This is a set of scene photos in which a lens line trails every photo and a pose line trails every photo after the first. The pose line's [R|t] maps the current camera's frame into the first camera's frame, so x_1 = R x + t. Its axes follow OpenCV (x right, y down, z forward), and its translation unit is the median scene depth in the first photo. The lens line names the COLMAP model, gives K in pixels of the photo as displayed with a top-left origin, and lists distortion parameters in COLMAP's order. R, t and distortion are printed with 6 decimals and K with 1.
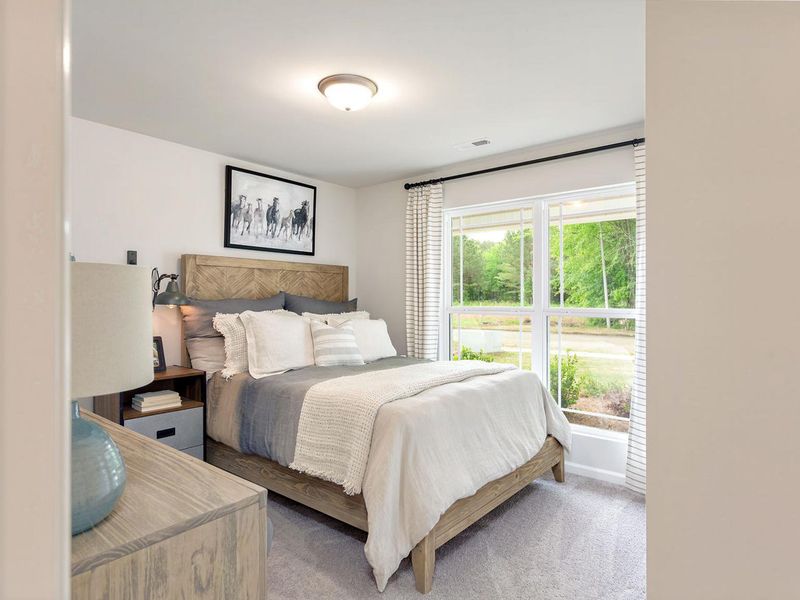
lens RADIAL K [[456.4, 0, 399.4], [0, 456.4, 304.5], [0, 0, 1]] dist [0.001299, 0.001036]
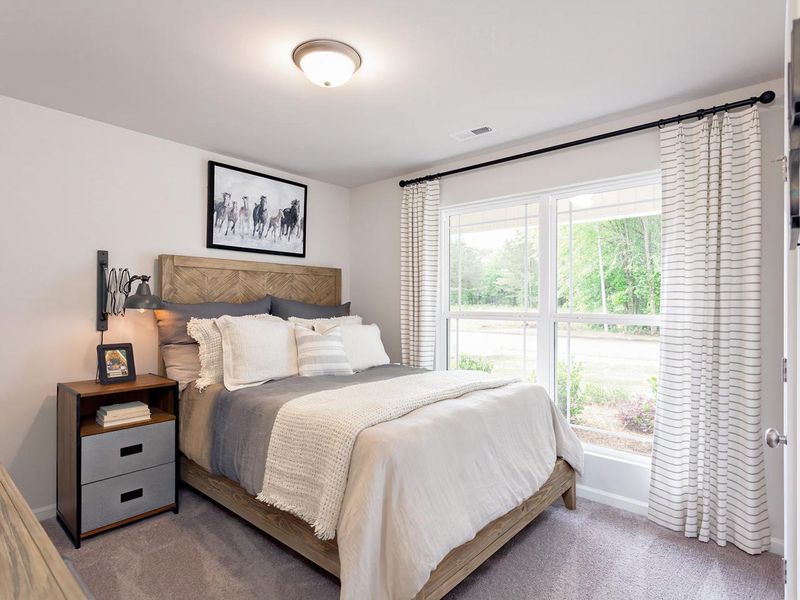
lens RADIAL K [[357.1, 0, 398.0], [0, 357.1, 305.6], [0, 0, 1]] dist [0.002172, 0.000312]
pose [[0.998926, 0.002140, -0.046293, 0.047674], [-0.002332, 0.999989, -0.004092, -0.003761], [0.046284, 0.004195, 0.998920, 0.290349]]
